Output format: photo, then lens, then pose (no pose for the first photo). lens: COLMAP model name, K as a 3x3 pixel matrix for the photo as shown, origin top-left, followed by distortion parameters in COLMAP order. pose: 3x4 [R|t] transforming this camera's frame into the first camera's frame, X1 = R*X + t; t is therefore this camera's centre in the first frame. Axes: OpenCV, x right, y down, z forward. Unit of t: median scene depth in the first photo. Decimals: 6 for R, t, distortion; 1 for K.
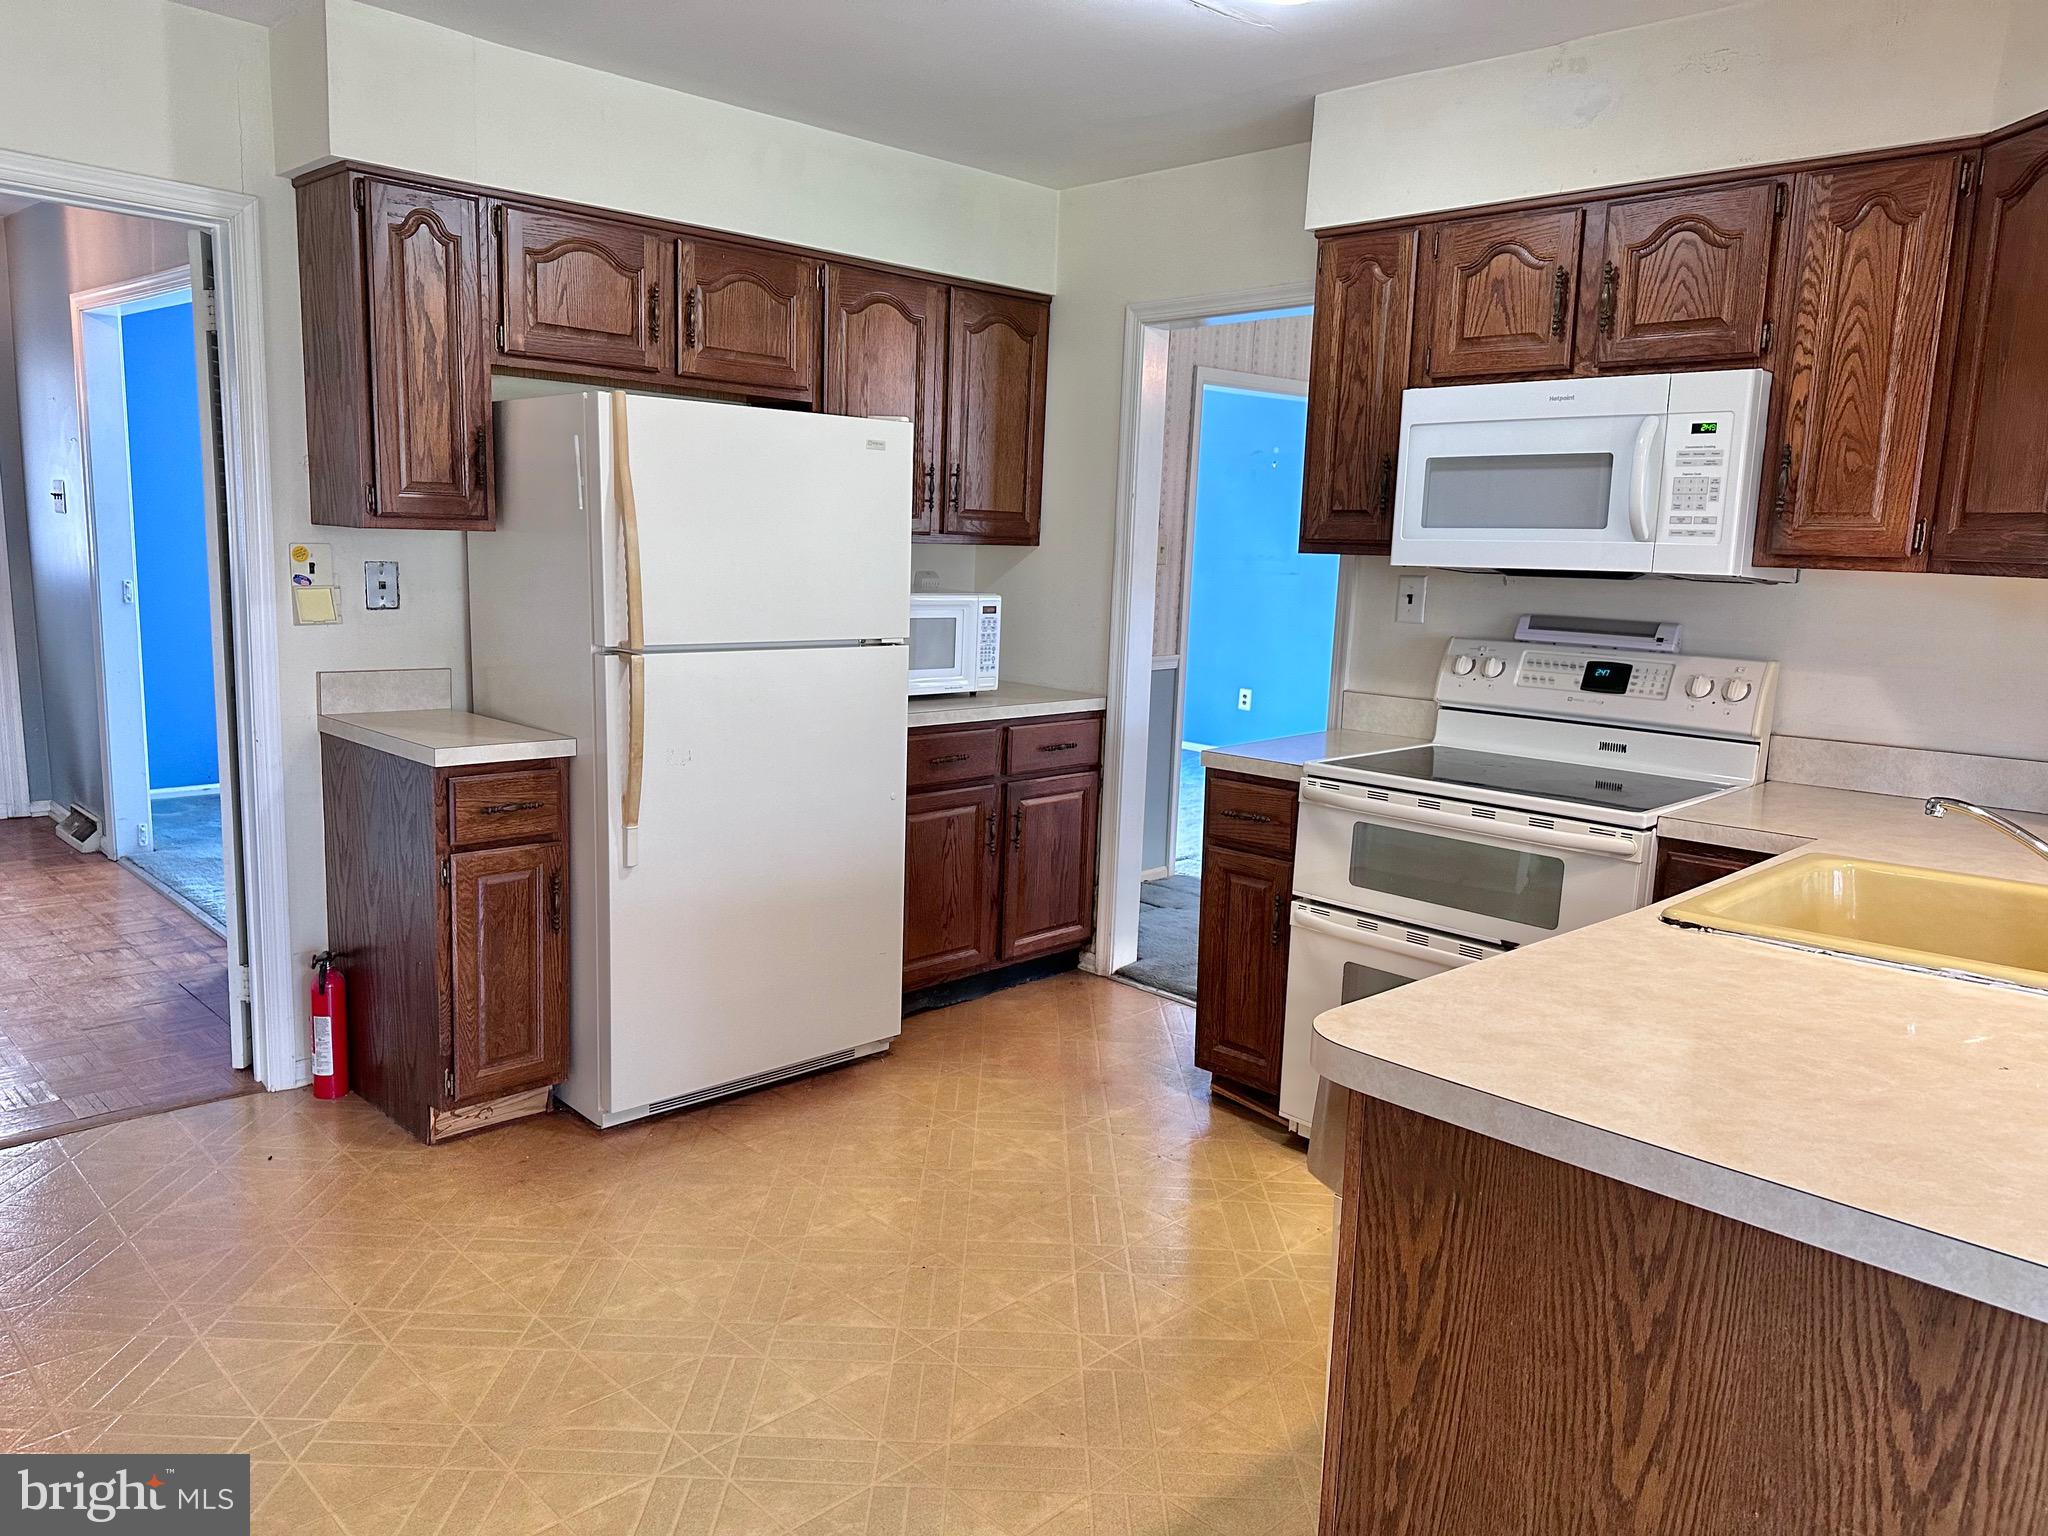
lens RADIAL K [[1423.1, 0, 1009.6], [0, 1423.1, 792.5], [0, 0, 1]] dist [0.051395, -0.050835]
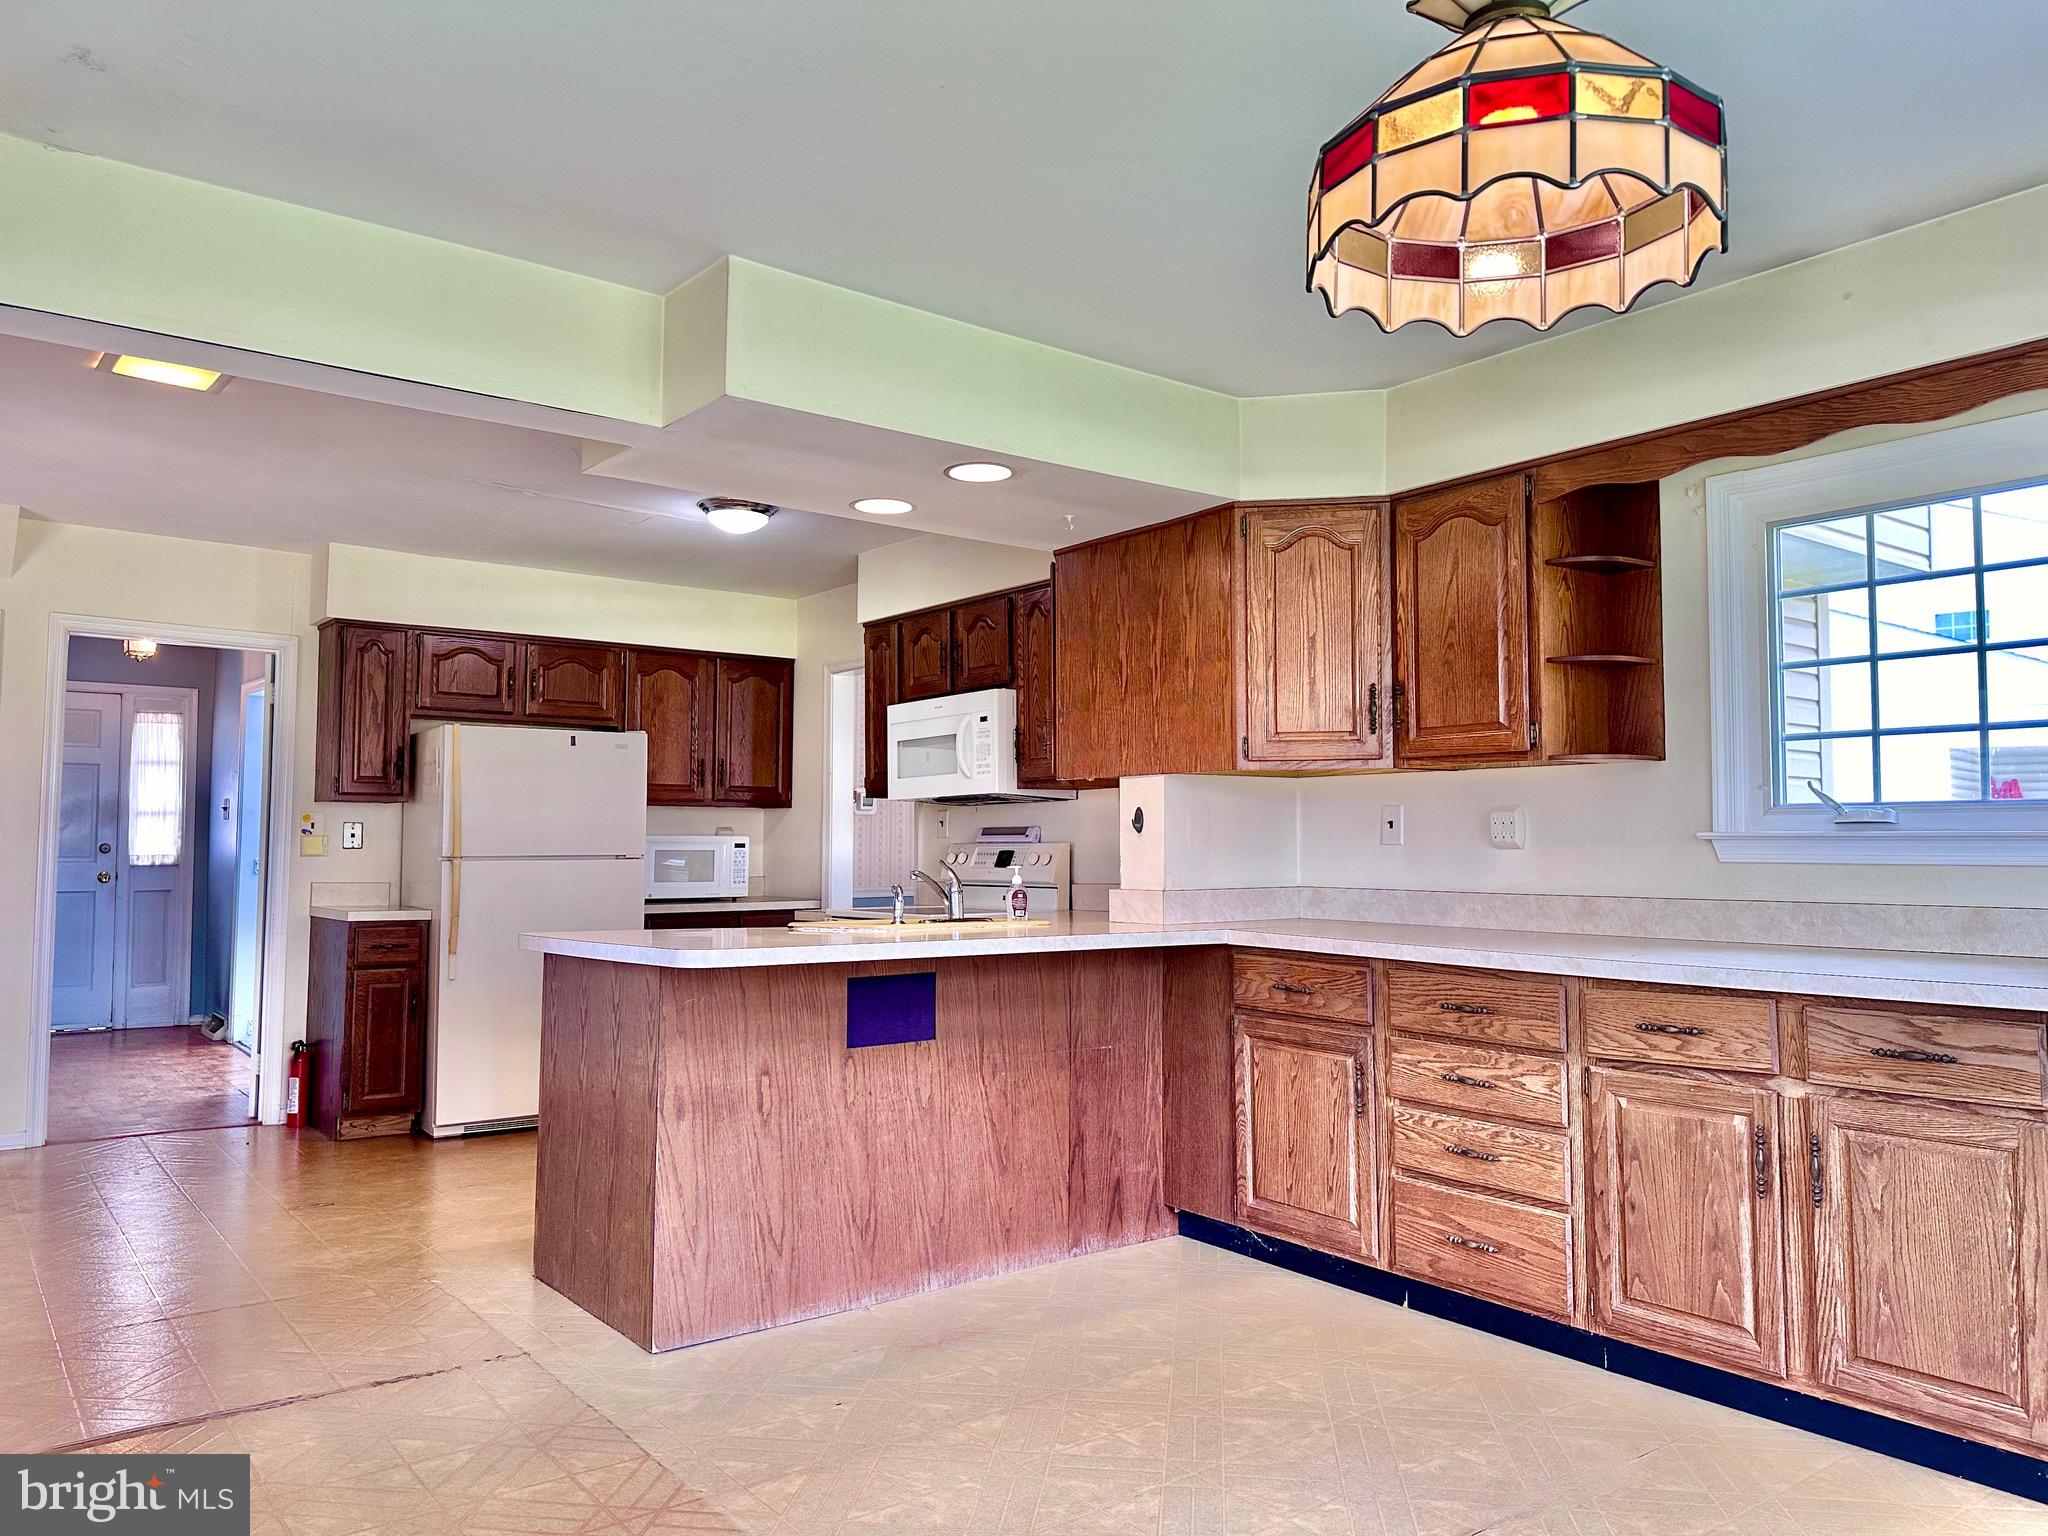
lens RADIAL K [[1423.1, 0, 1039.7], [0, 1423.1, 786.5], [0, 0, 1]] dist [0.051395, -0.050835]
pose [[0.993139, -0.038785, -0.110316, 0.656463], [0.013011, 0.974185, -0.225375, 0.226172], [0.116210, 0.222393, 0.968006, -0.695199]]
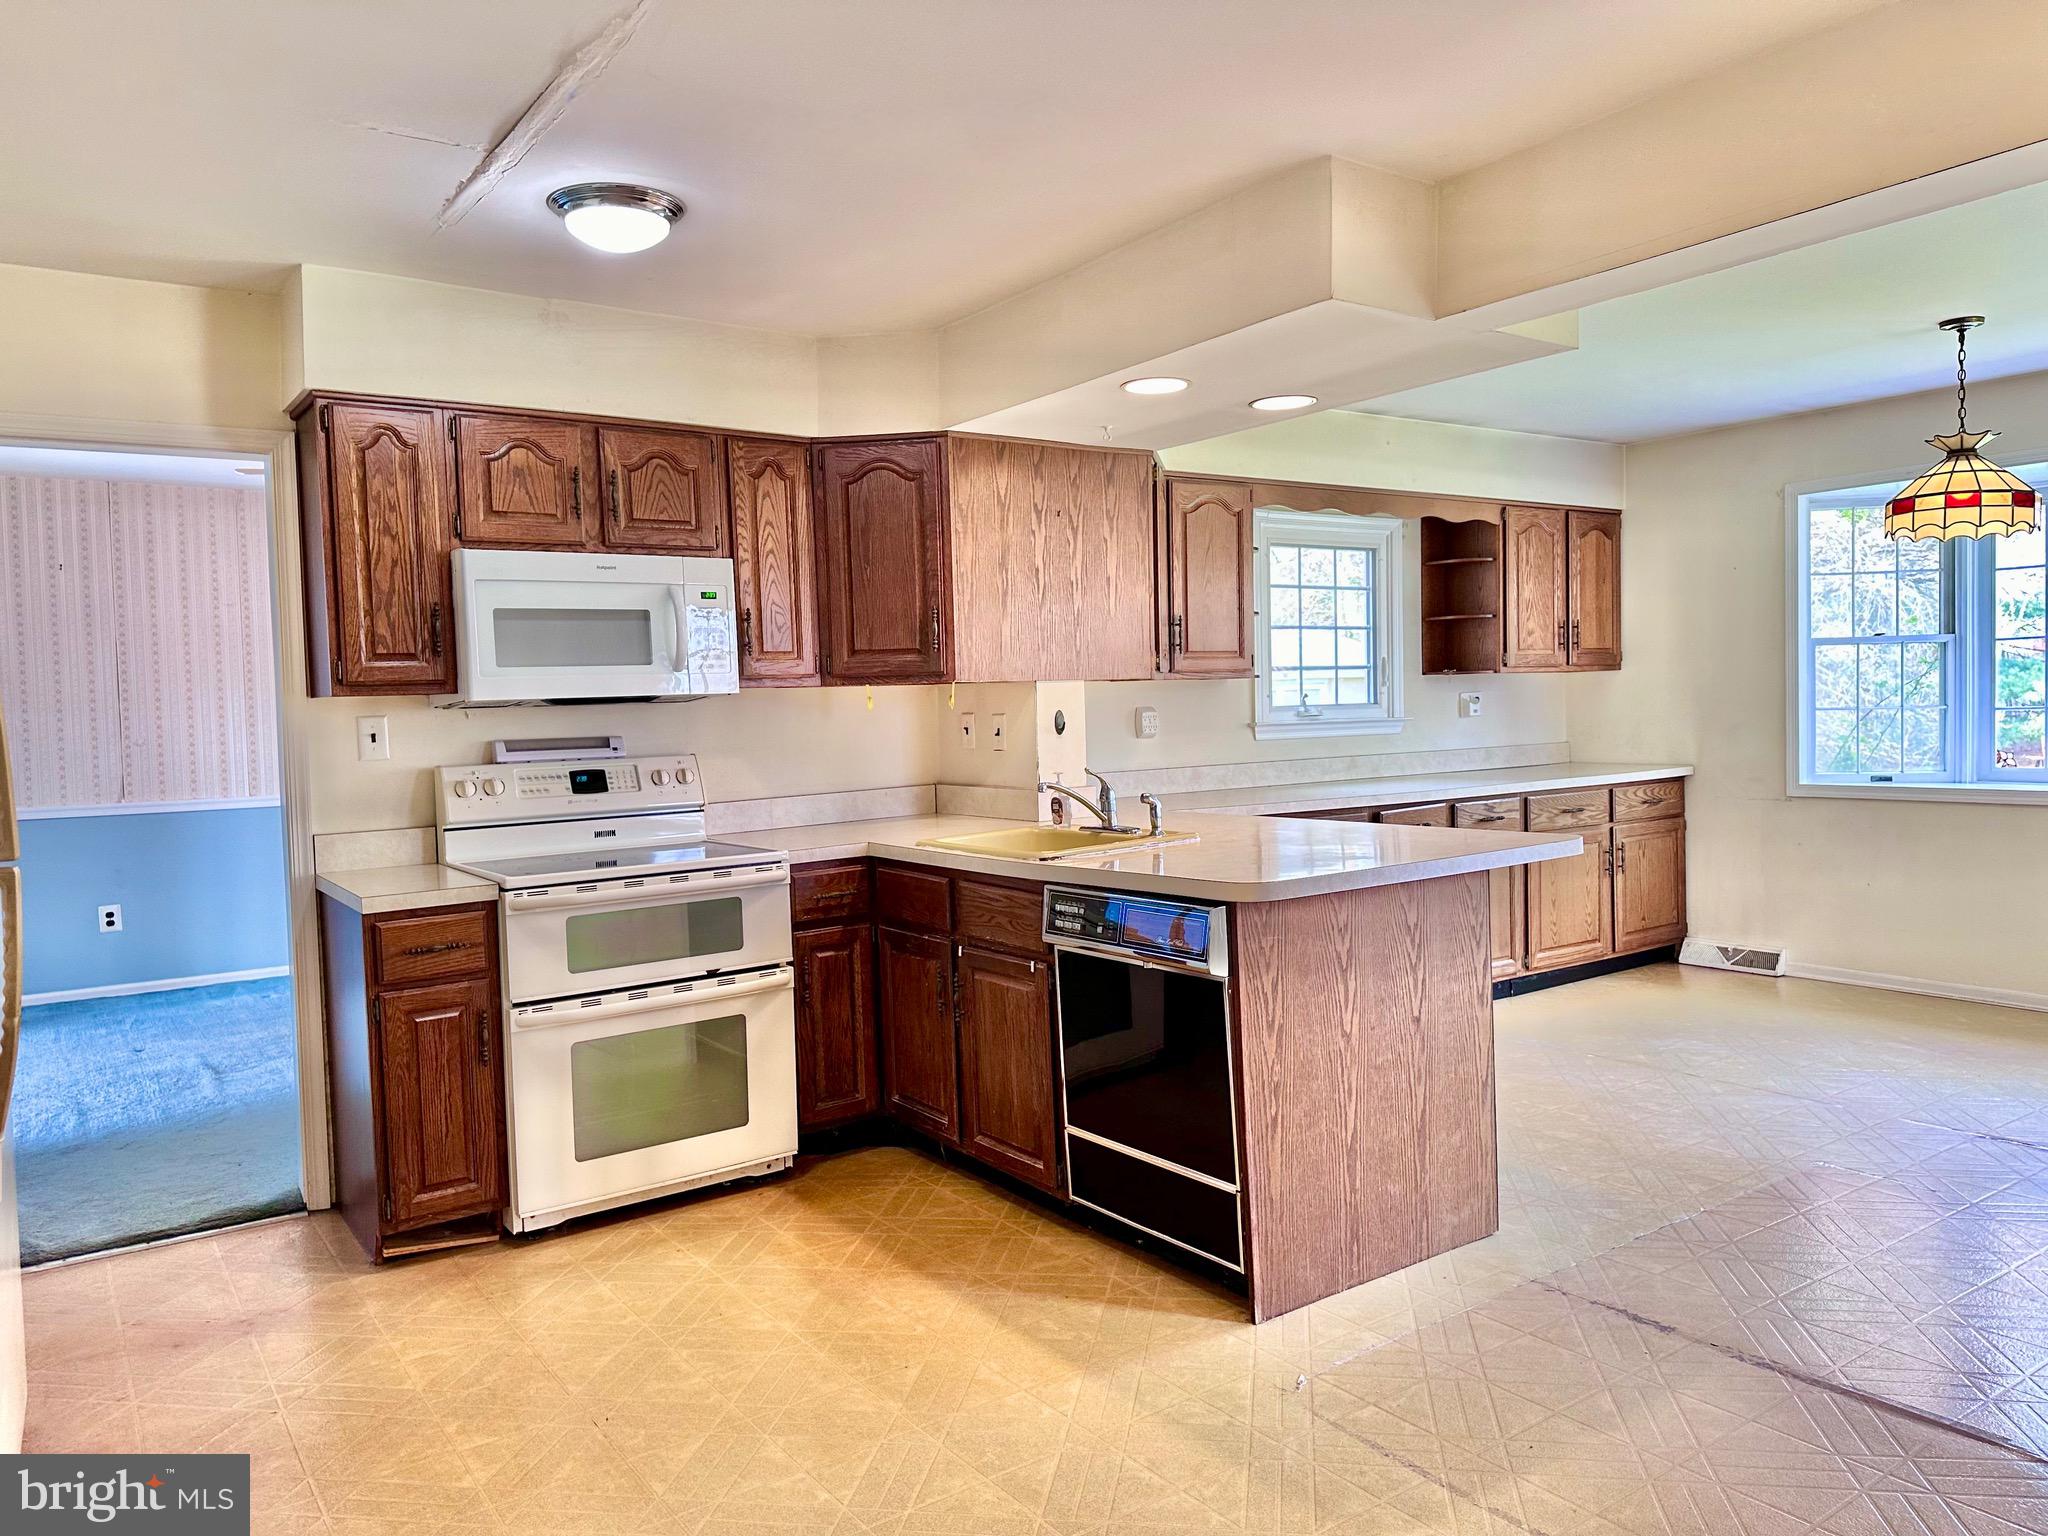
lens RADIAL K [[1423.1, 0, 1044.8], [0, 1423.1, 764.7], [0, 0, 1]] dist [0.051395, -0.050835]
pose [[0.160243, -0.076937, 0.984075, -0.775917], [0.213576, 0.976043, 0.041532, -0.061306], [-0.963695, 0.203520, 0.172836, 0.386672]]
